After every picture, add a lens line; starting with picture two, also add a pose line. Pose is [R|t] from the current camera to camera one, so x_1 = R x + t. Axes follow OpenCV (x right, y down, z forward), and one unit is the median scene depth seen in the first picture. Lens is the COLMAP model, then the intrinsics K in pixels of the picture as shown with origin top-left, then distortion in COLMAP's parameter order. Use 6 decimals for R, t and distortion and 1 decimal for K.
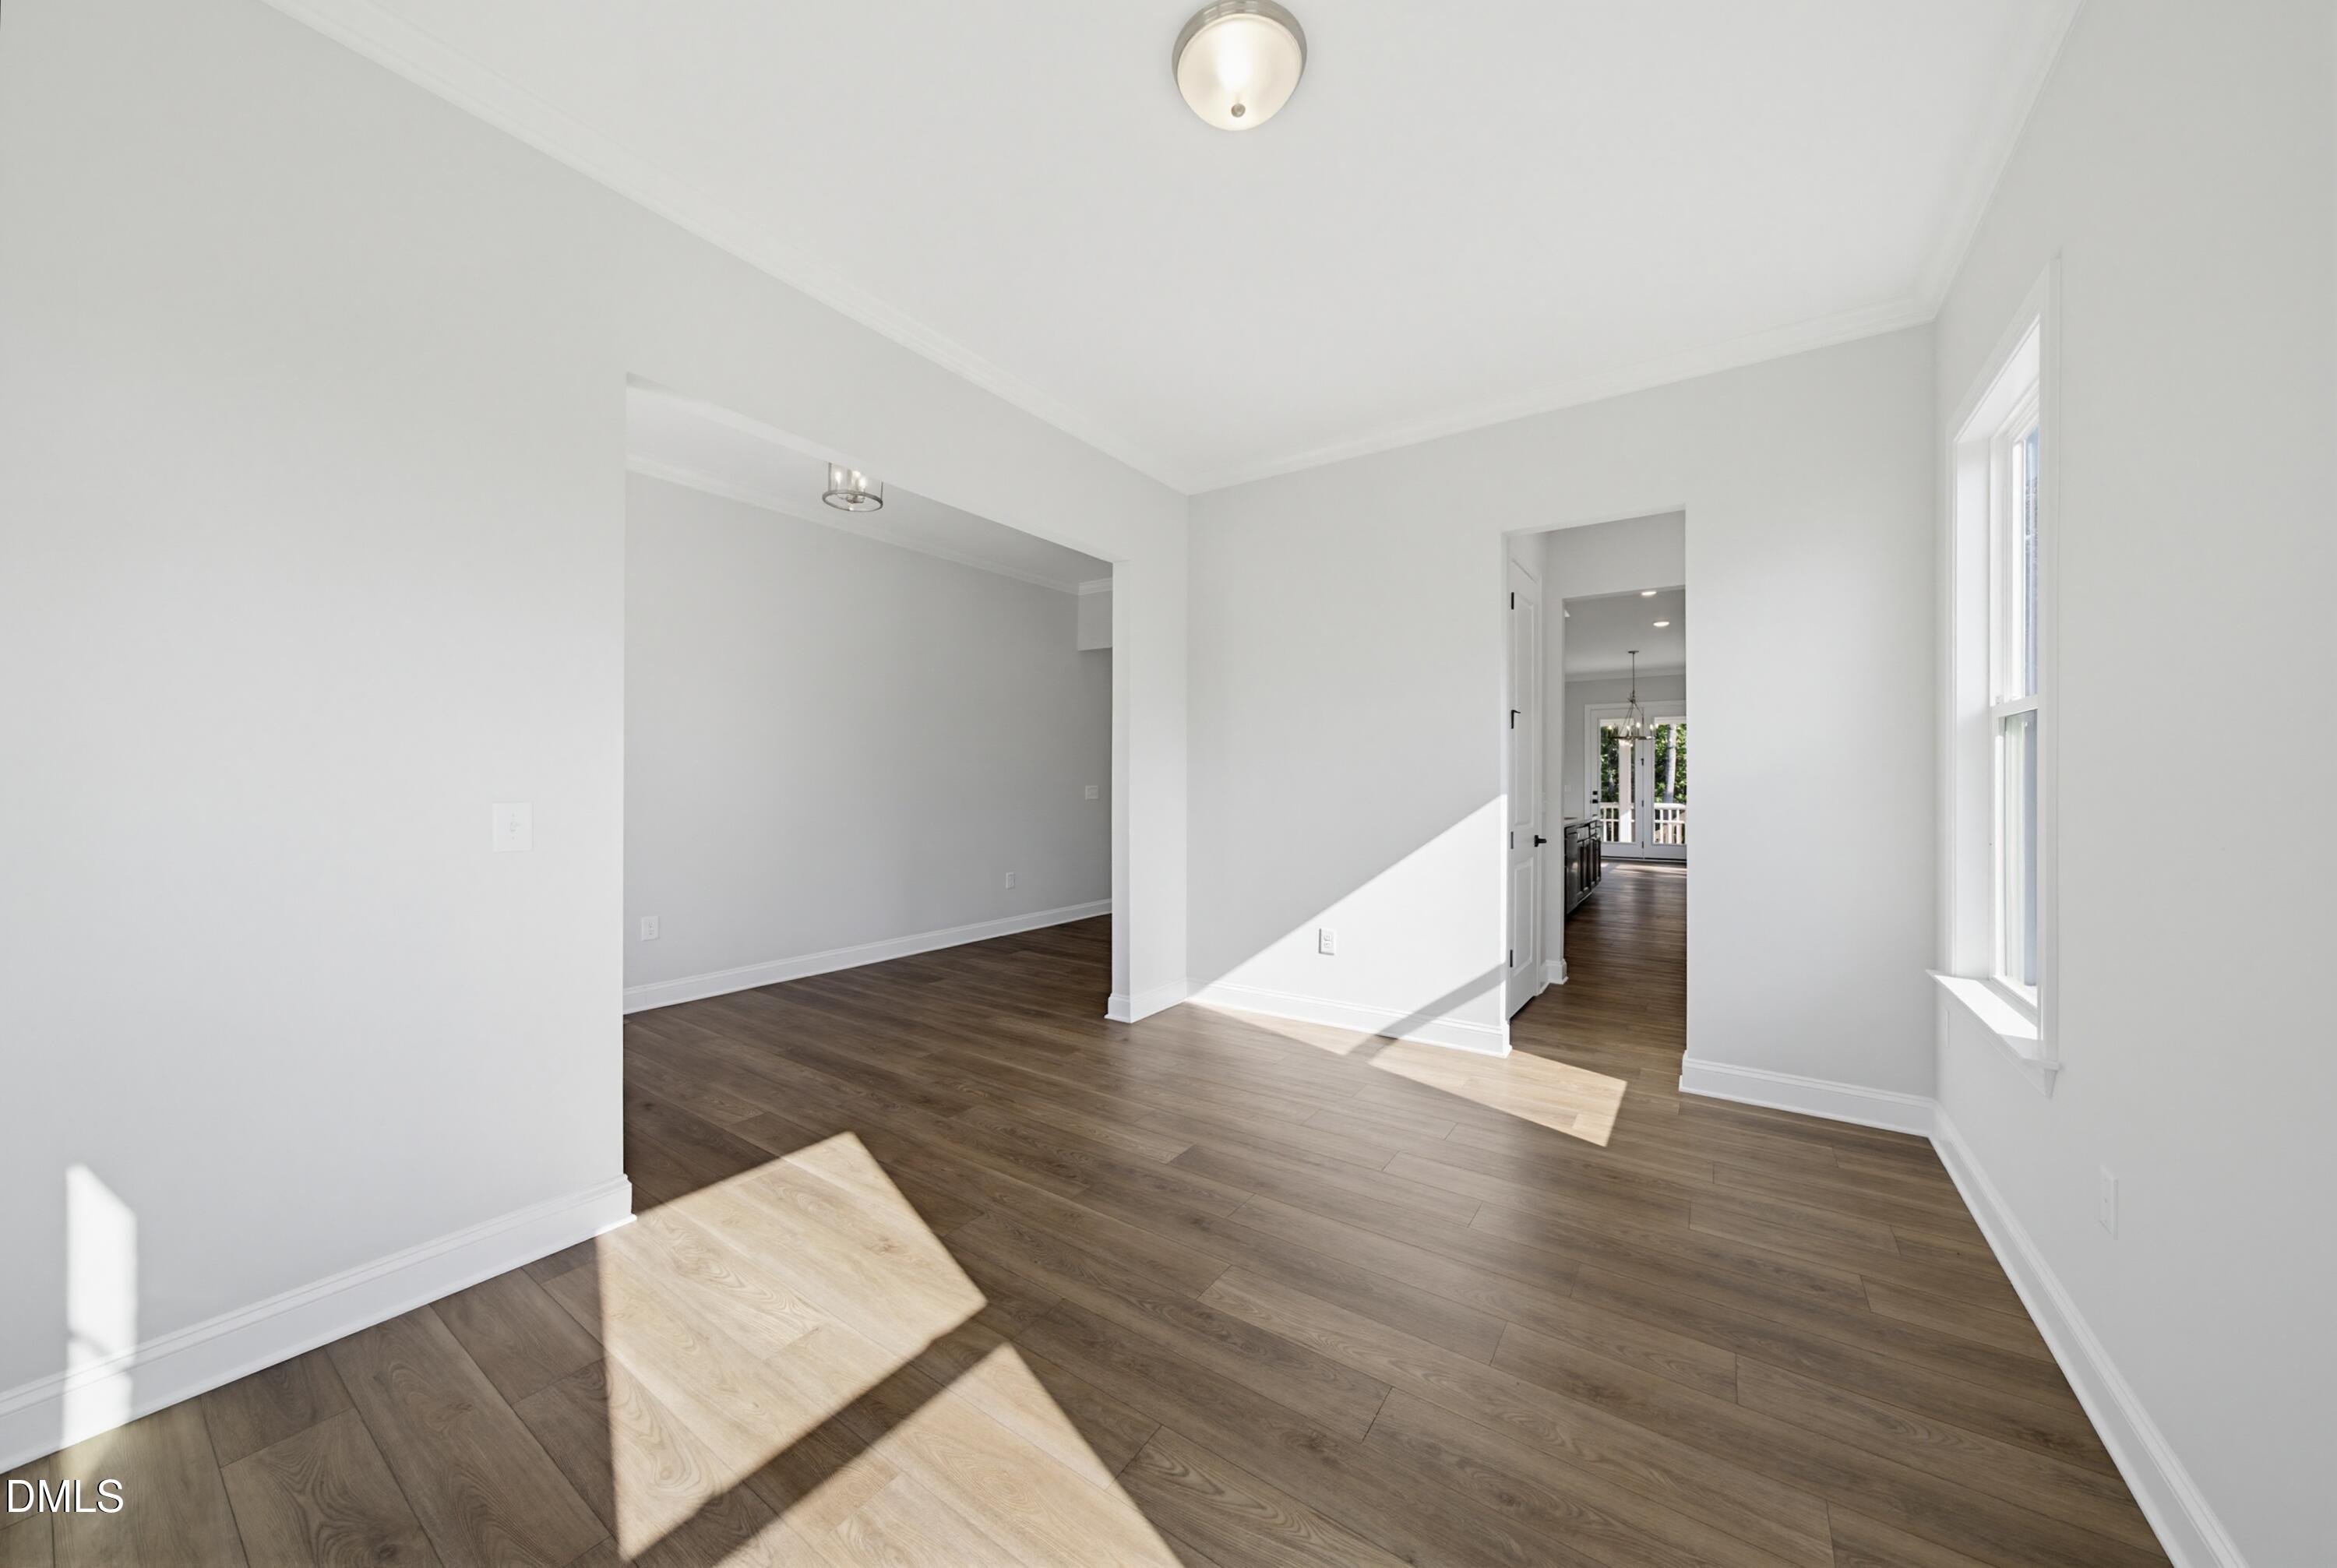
lens RADIAL K [[805.6, 0, 1168.5], [0, 805.6, 784.0], [0, 0, 1]] dist [-0.000351, -0.000050]
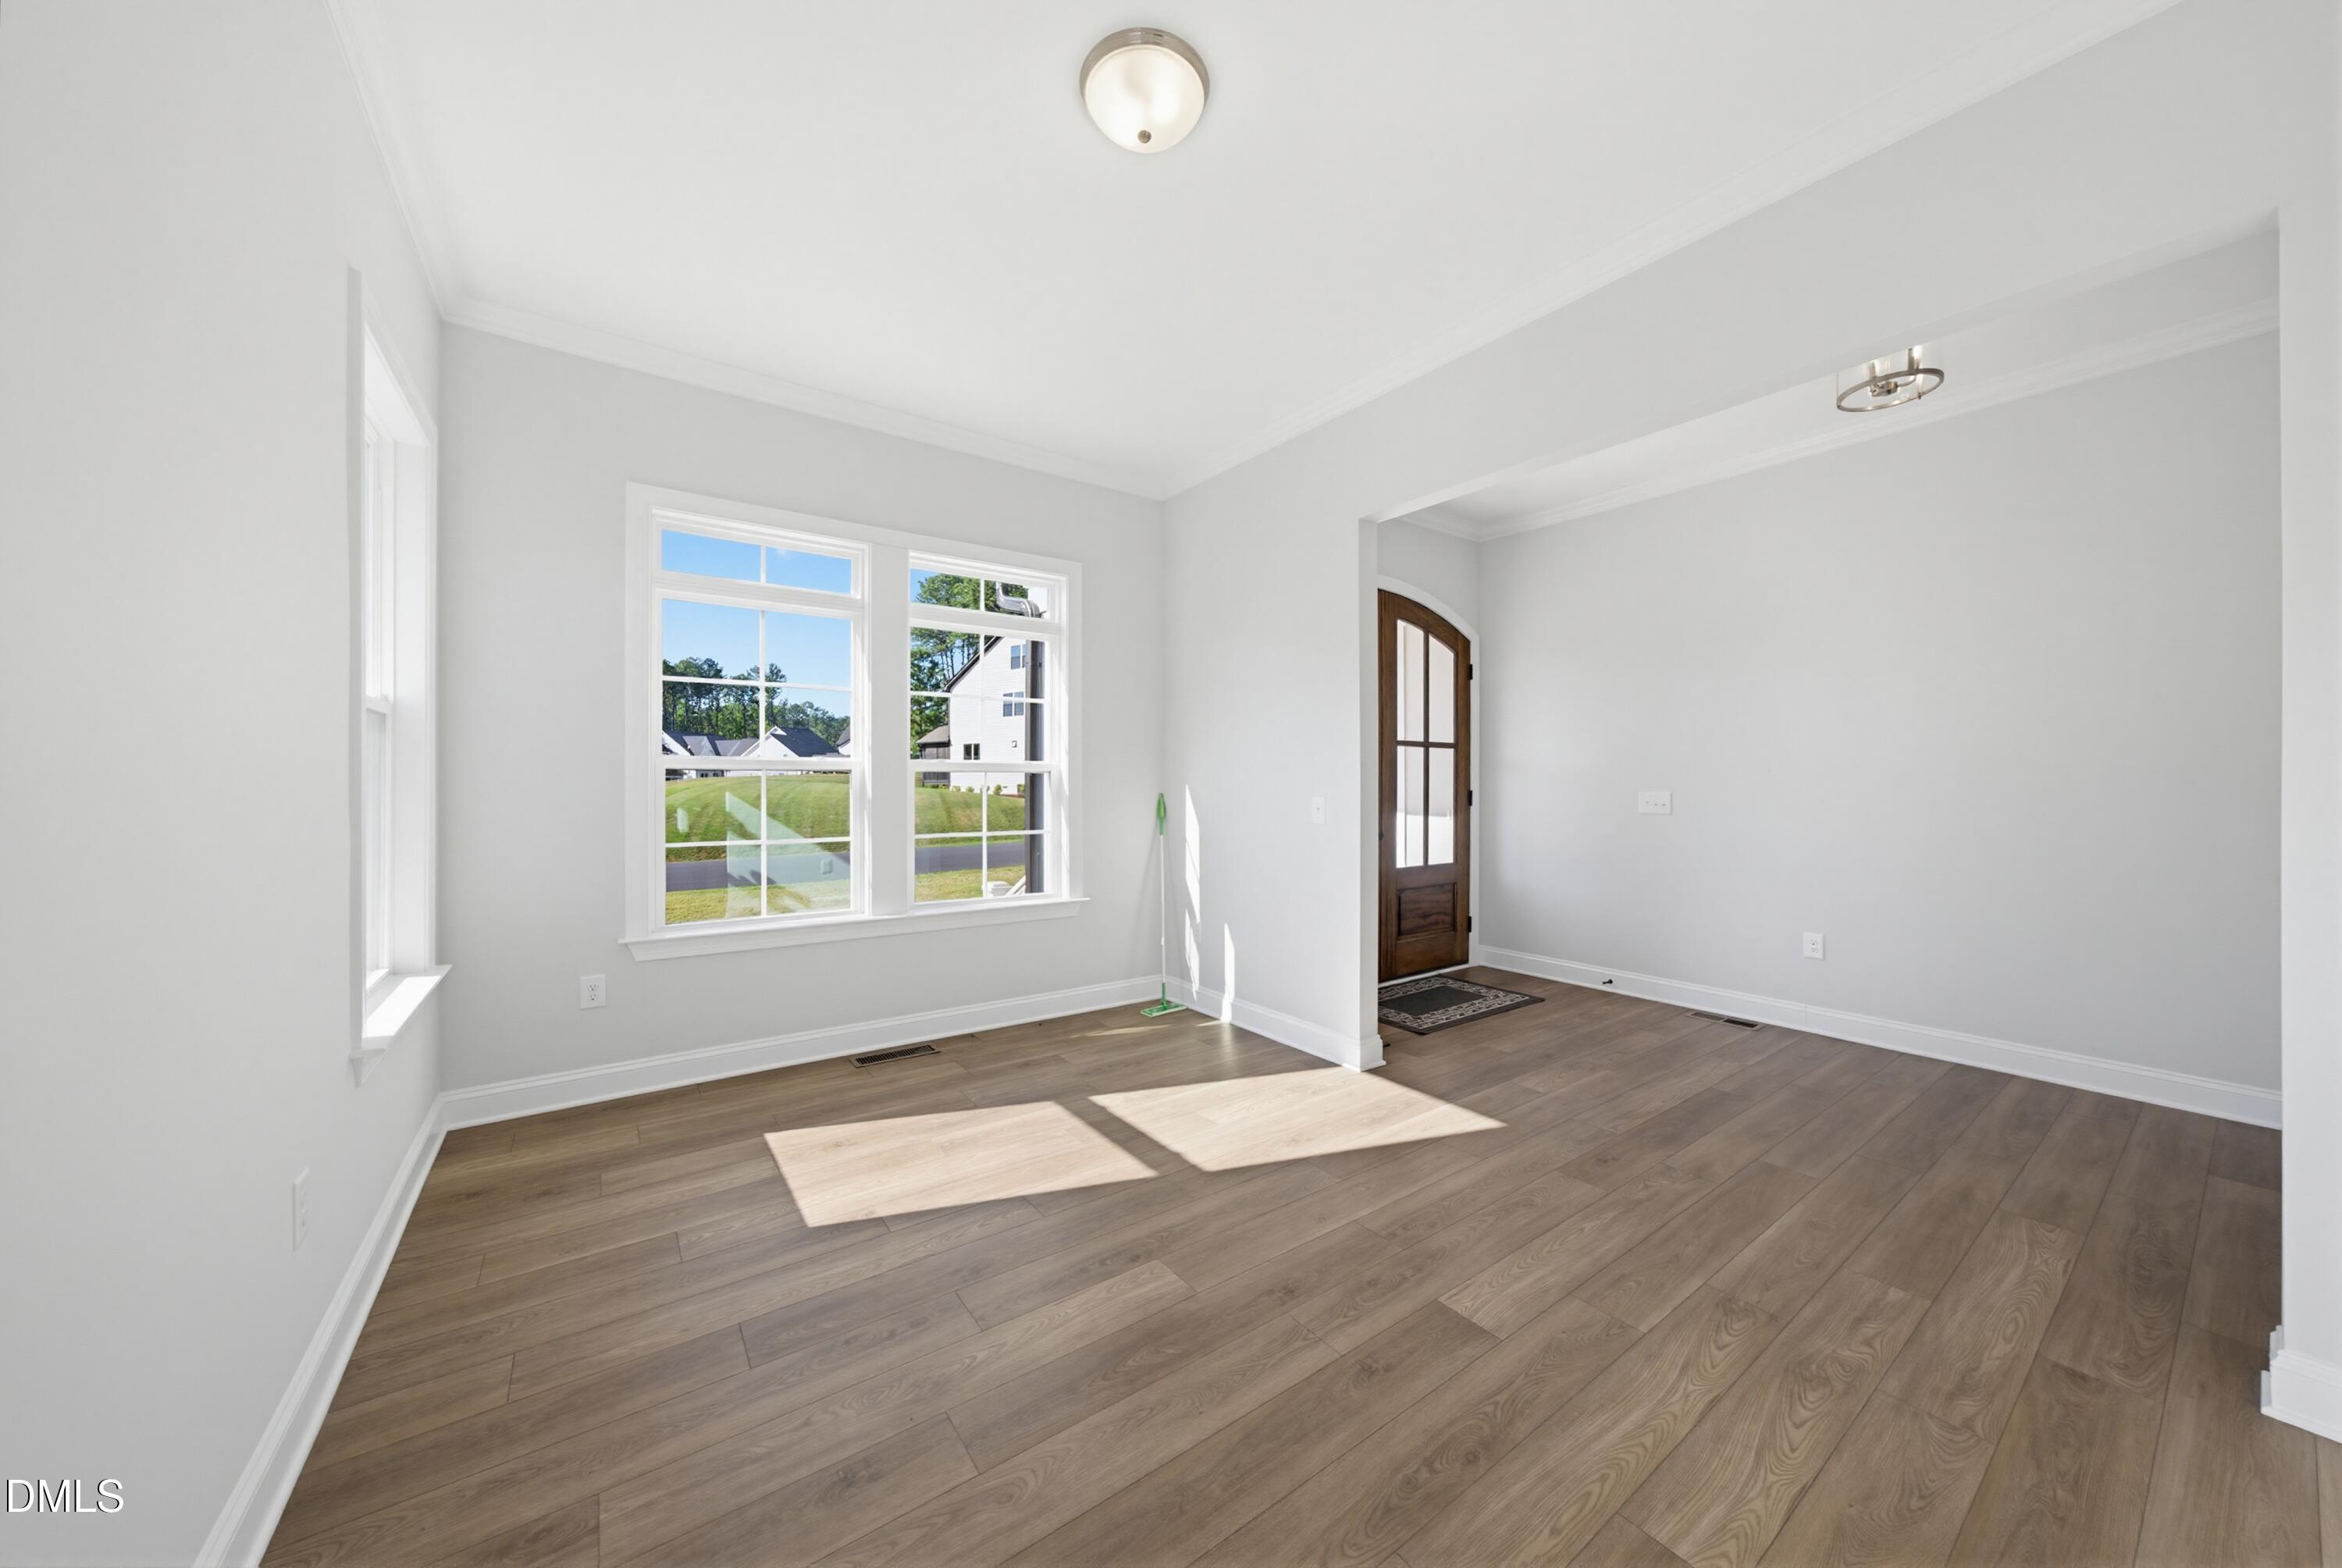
lens RADIAL K [[781.6, 0, 1159.2], [0, 781.6, 787.8], [0, 0, 1]] dist [-0.000261, -0.000032]
pose [[-0.343498, -0.003173, -0.939148, 0.597528], [0.000356, 0.999994, -0.003509, 0.002760], [0.939153, -0.001540, -0.343495, 0.792948]]
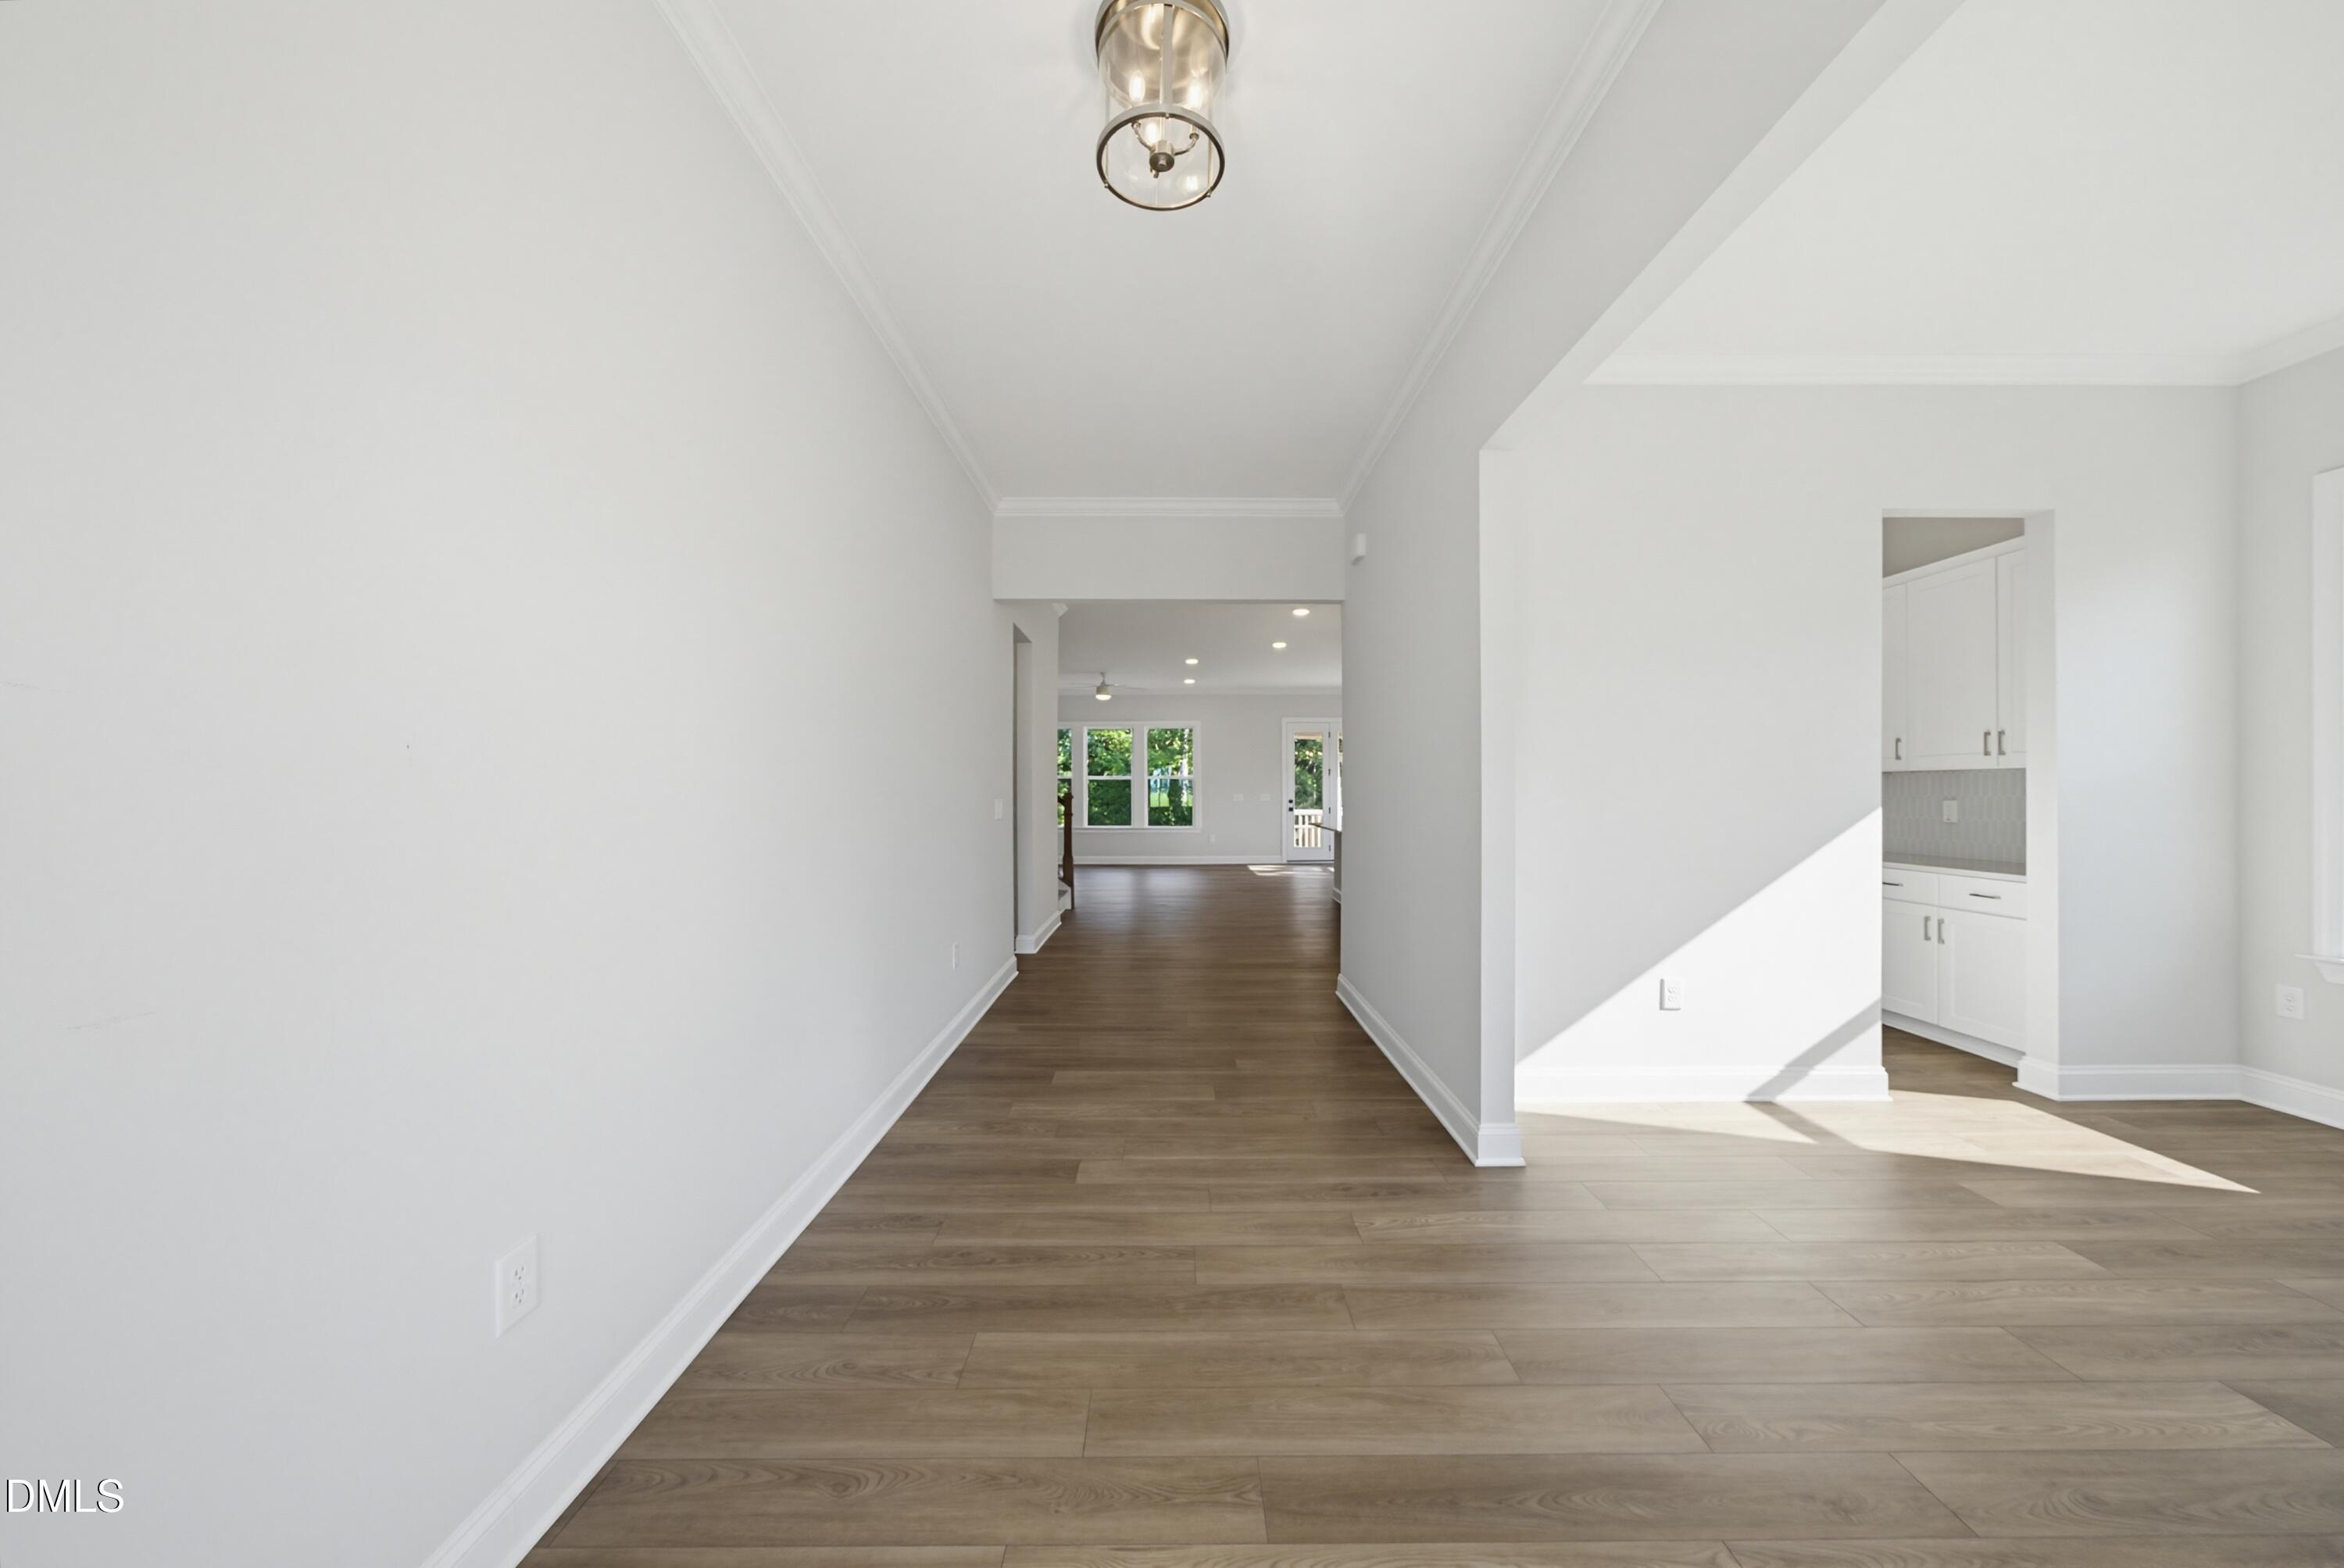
lens RADIAL K [[808.0, 0, 1172.0], [0, 808.0, 784.0], [0, 0, 1]] dist [-0.000351, -0.000050]
pose [[0.813160, 0.003873, 0.582027, -0.807066], [0.003351, 0.999930, -0.011335, -0.001269], [-0.582030, 0.011168, 0.813090, 0.794730]]
